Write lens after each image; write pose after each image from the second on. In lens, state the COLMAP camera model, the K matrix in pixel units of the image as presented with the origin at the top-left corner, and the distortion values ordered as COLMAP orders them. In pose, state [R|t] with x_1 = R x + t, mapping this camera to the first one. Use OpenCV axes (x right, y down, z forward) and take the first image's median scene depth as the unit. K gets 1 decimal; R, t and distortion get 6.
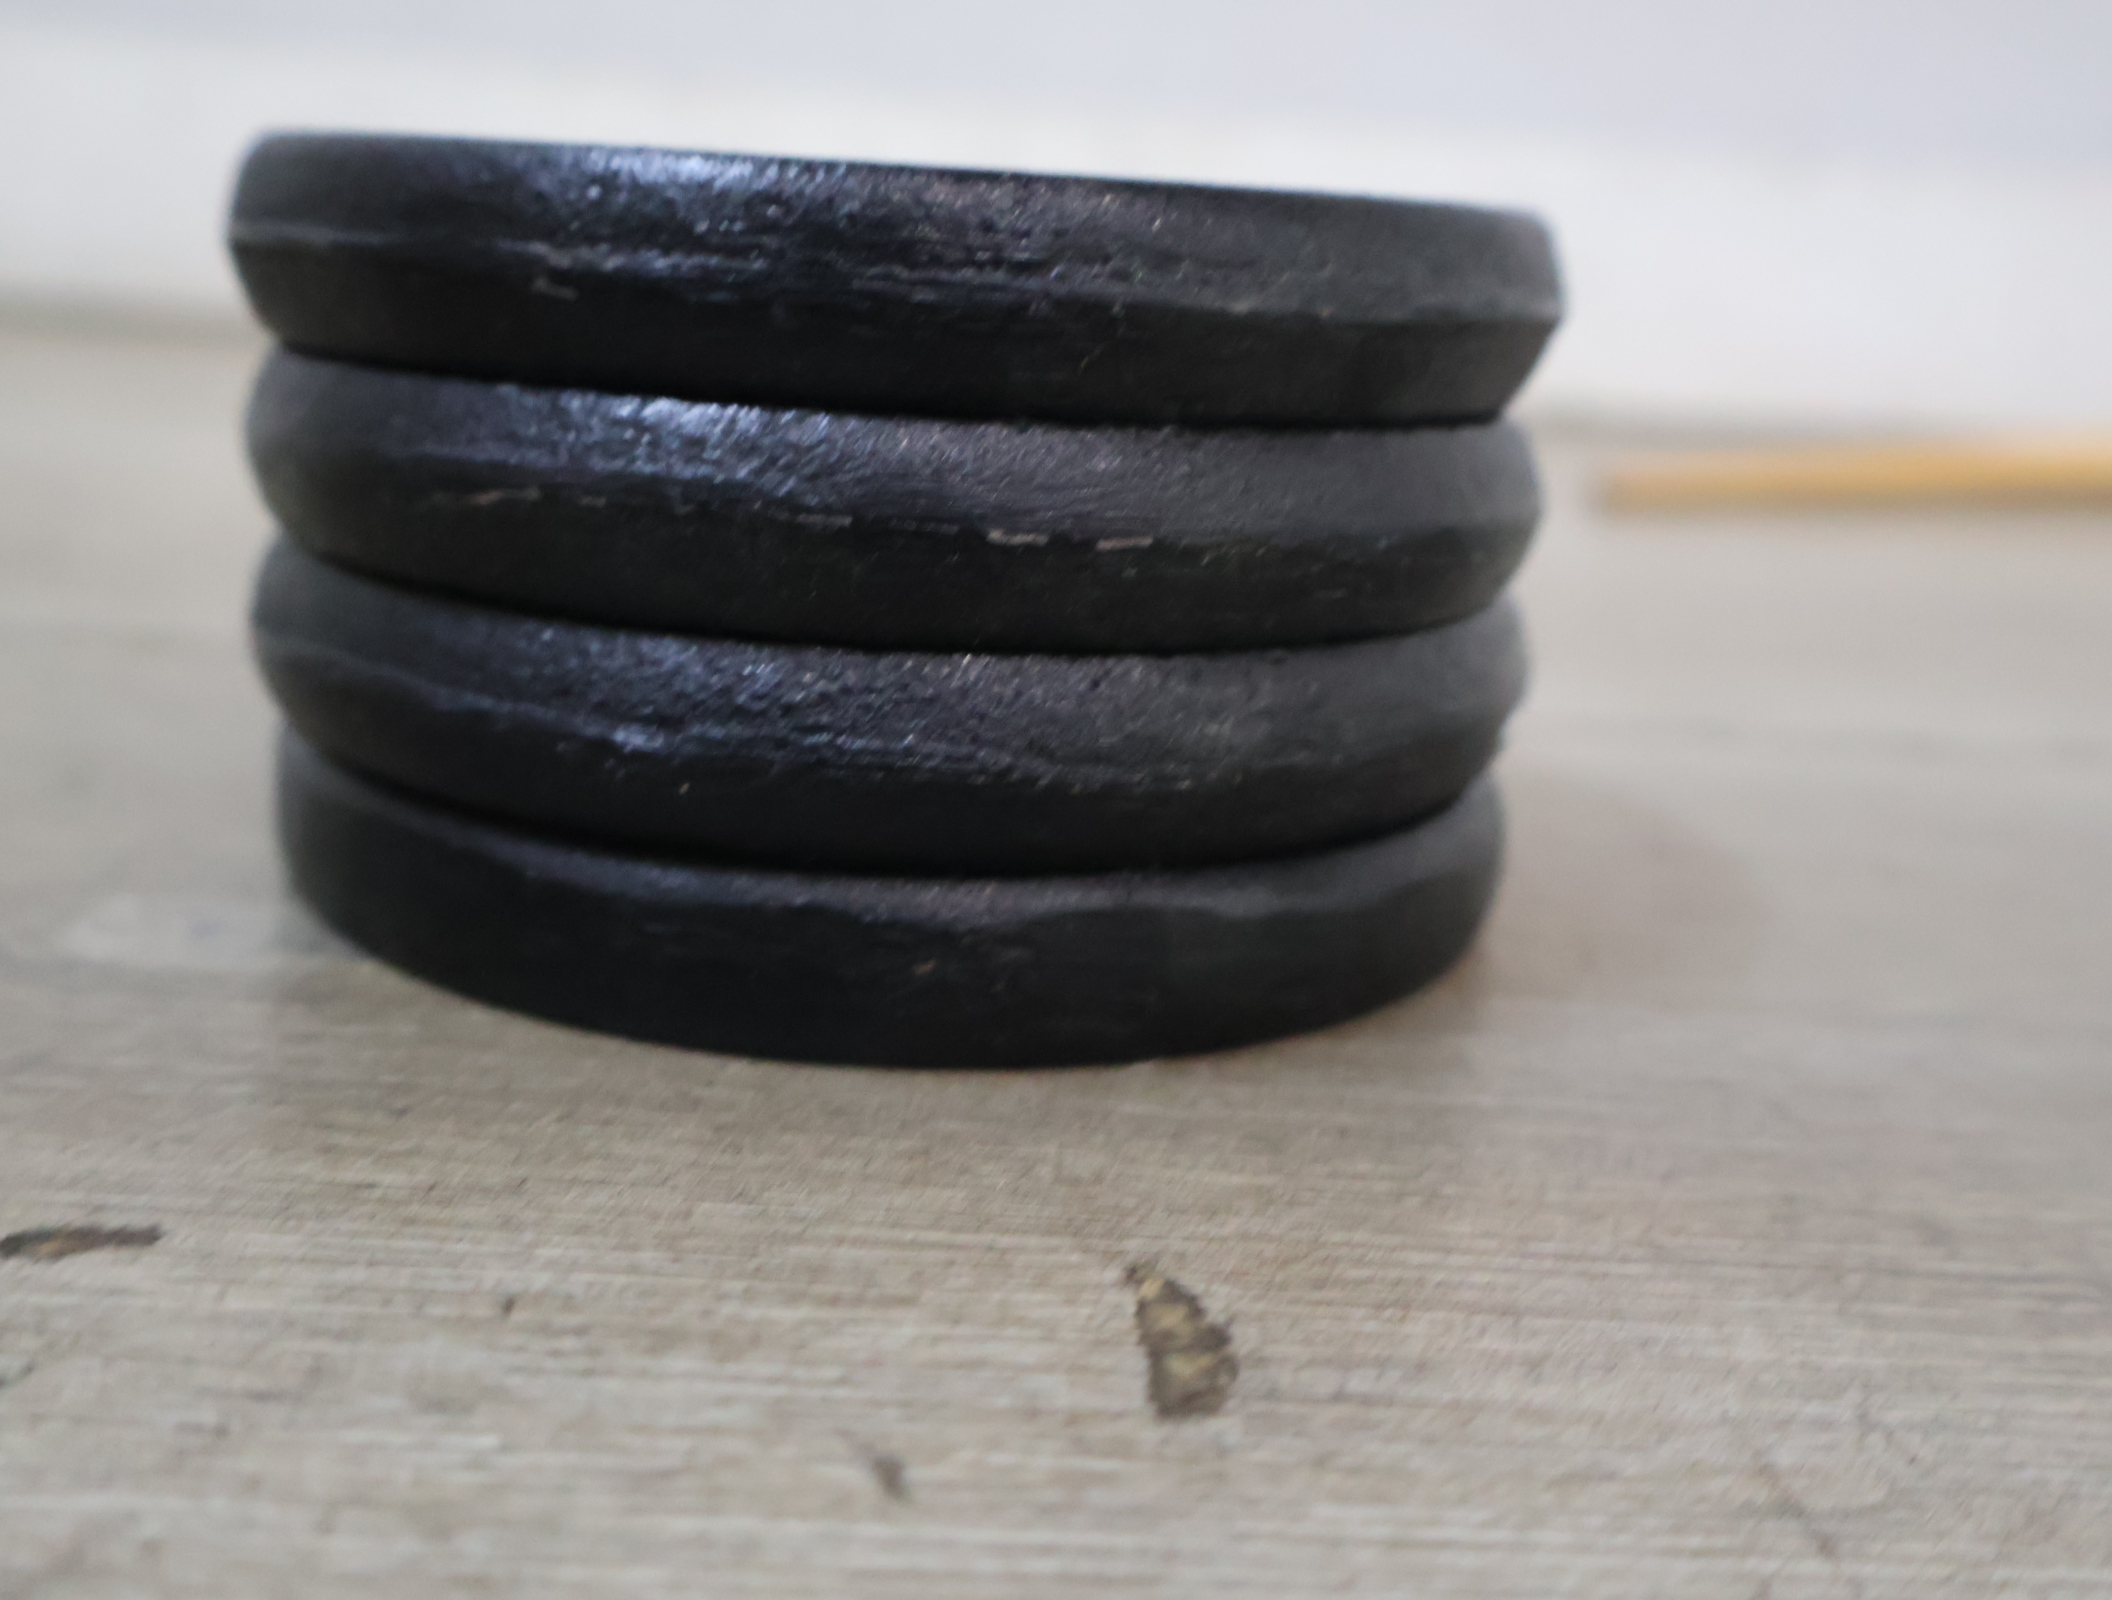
lens RADIAL K [[2217.8, 0, 1056.0], [0, 2217.8, 800.0], [0, 0, 1]] dist [0.022610, -0.003013]
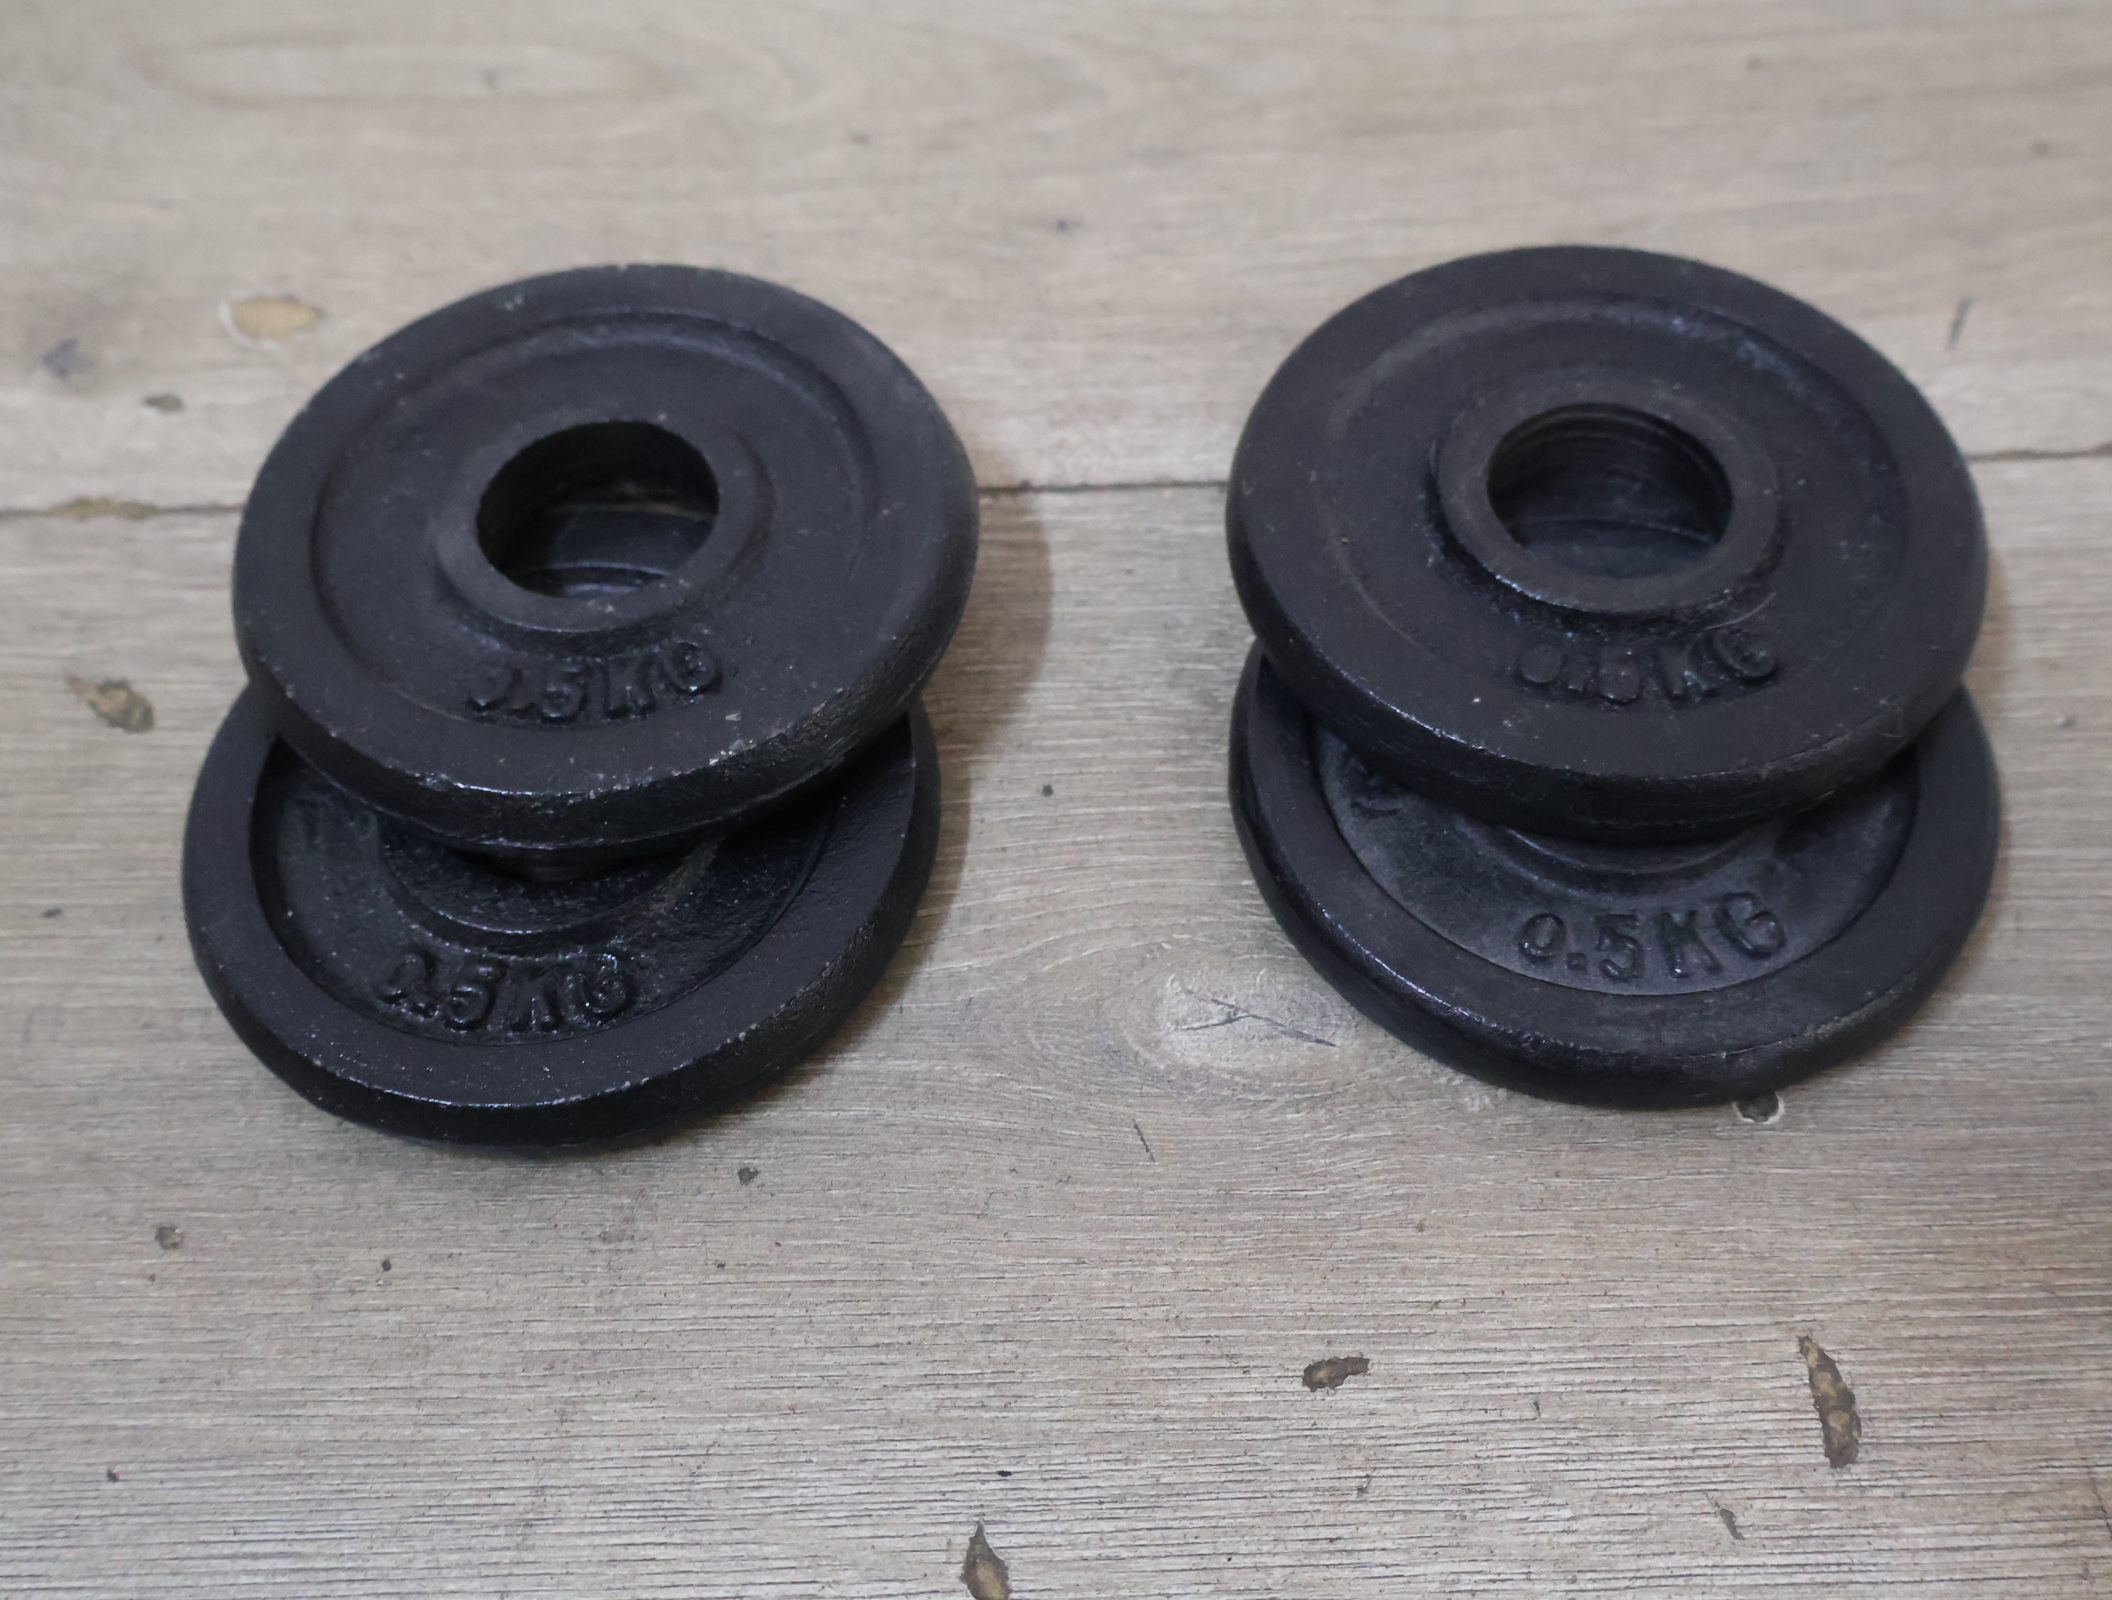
lens RADIAL K [[2174.5, 0, 1056.0], [0, 2174.5, 800.0], [0, 0, 1]] dist [0.016563, 0.001244]
pose [[0.994600, -0.043533, -0.094211, -0.513276], [0.093978, 0.762946, 0.639595, -1.786947], [0.044034, -0.644995, 0.762917, -0.352644]]
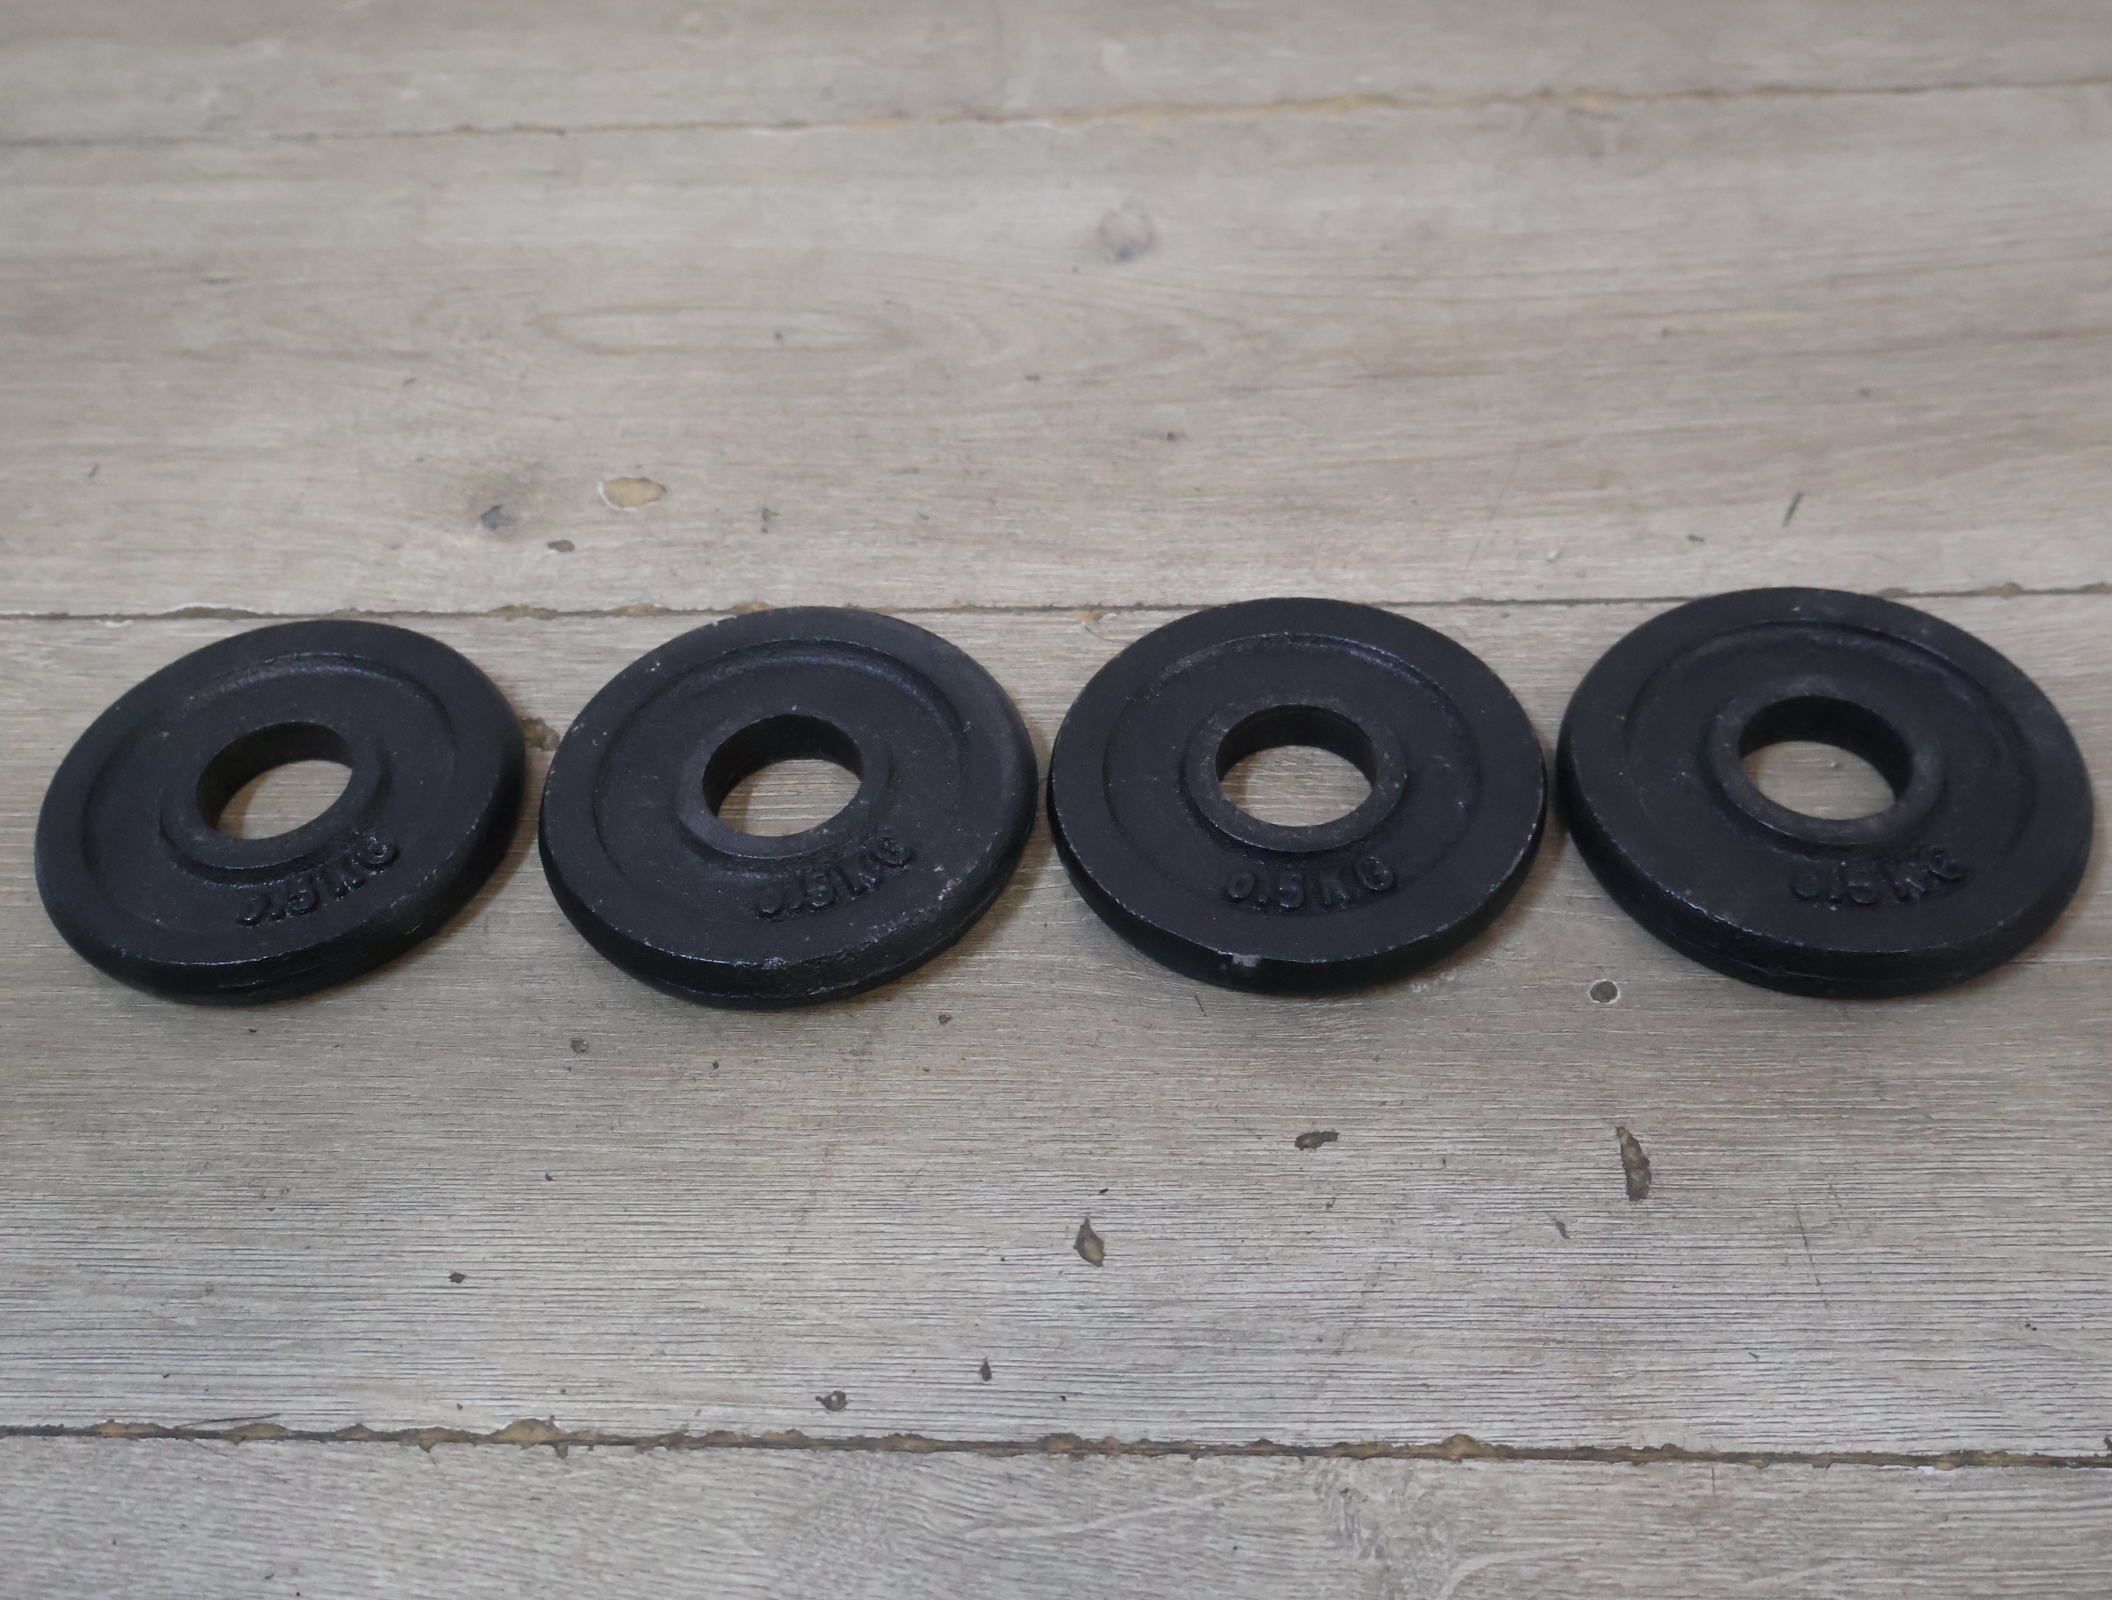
lens RADIAL K [[2174.5, 0, 1056.0], [0, 2174.5, 800.0], [0, 0, 1]] dist [0.016563, 0.001244]
pose [[0.987548, -0.031611, -0.154108, -0.312016], [0.111491, 0.831747, 0.543844, -2.310429], [0.110988, -0.554253, 0.824915, -1.705585]]
